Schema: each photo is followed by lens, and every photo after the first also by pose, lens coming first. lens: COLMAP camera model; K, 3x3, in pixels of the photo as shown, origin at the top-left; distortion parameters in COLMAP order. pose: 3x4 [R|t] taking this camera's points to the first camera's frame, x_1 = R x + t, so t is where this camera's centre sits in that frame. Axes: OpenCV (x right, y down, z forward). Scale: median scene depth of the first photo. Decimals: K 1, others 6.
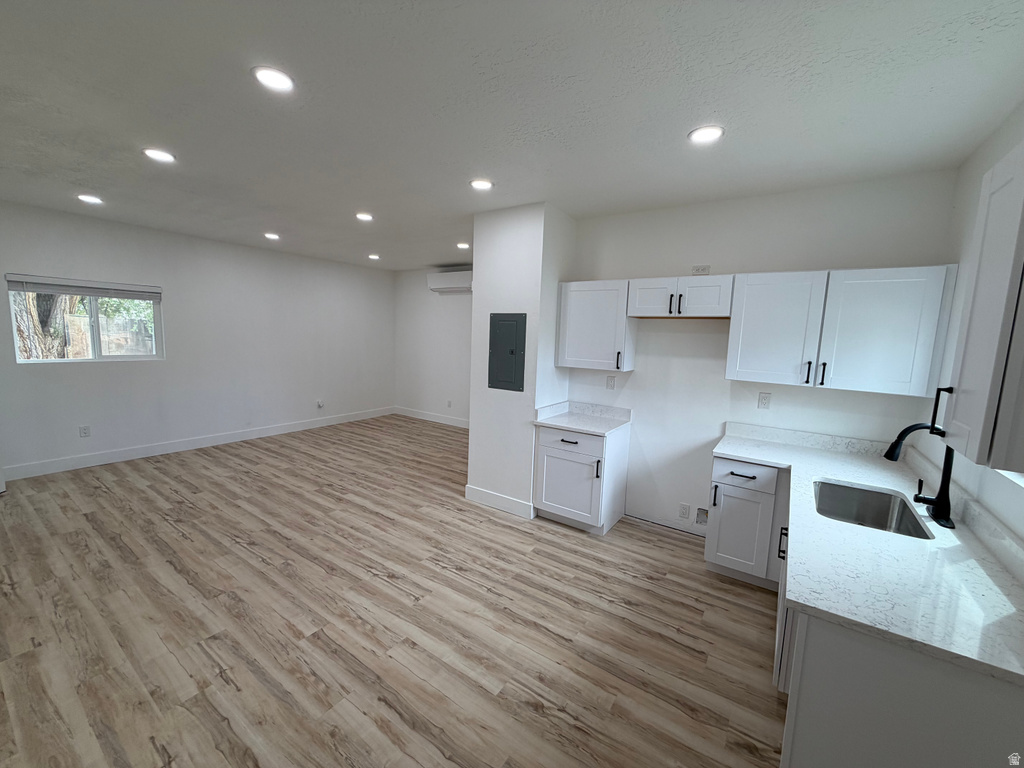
lens RADIAL K [[408.6, 0, 512.0], [0, 408.6, 384.0], [0, 0, 1]] dist [-0.001277, 0.000116]
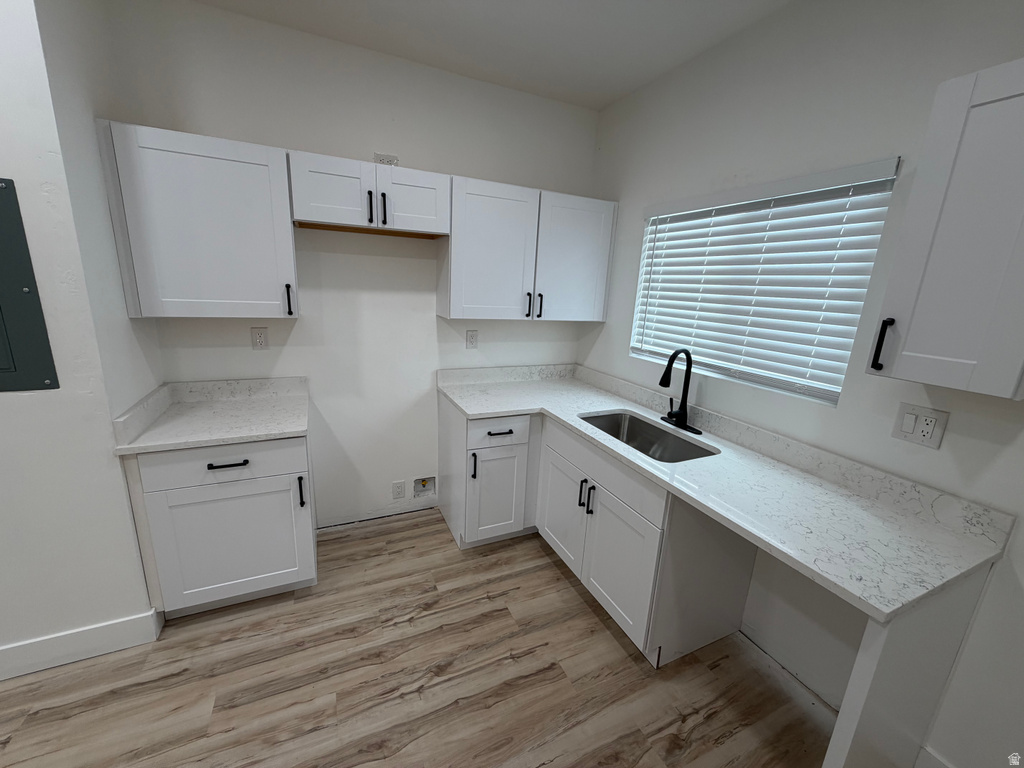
lens RADIAL K [[408.6, 0, 512.0], [0, 408.6, 384.0], [0, 0, 1]] dist [-0.001277, 0.000116]
pose [[0.513006, -0.216092, 0.830740, -0.081753], [0.075776, 0.975417, 0.206931, -0.038026], [-0.855034, -0.043206, 0.516769, 0.435843]]
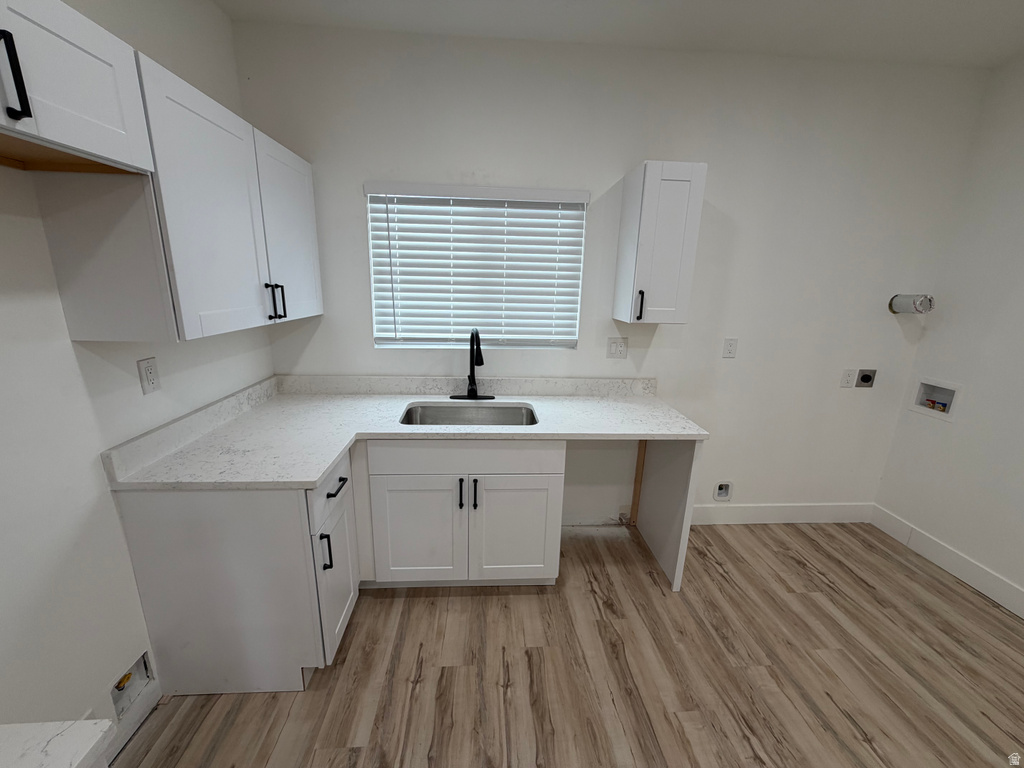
lens RADIAL K [[408.6, 0, 512.0], [0, 408.6, 384.0], [0, 0, 1]] dist [-0.001277, 0.000116]
pose [[-0.615948, -0.244822, 0.748779, 0.002890], [0.048553, 0.936880, 0.346264, -0.086333], [-0.786289, 0.249636, -0.565182, 0.873859]]
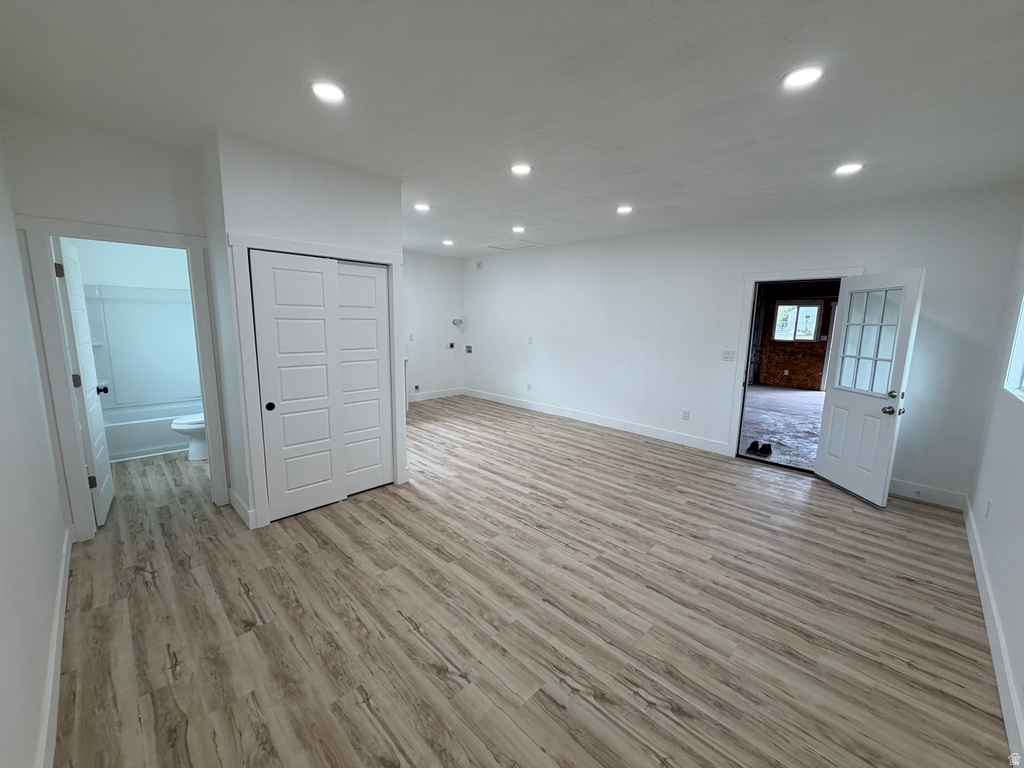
lens RADIAL K [[408.6, 0, 512.0], [0, 408.6, 384.0], [0, 0, 1]] dist [-0.001277, 0.000116]
pose [[-0.982519, -0.082349, 0.166959, -0.605632], [-0.032547, 0.959014, 0.281484, -0.274094], [-0.183296, 0.271129, -0.944929, 2.202012]]
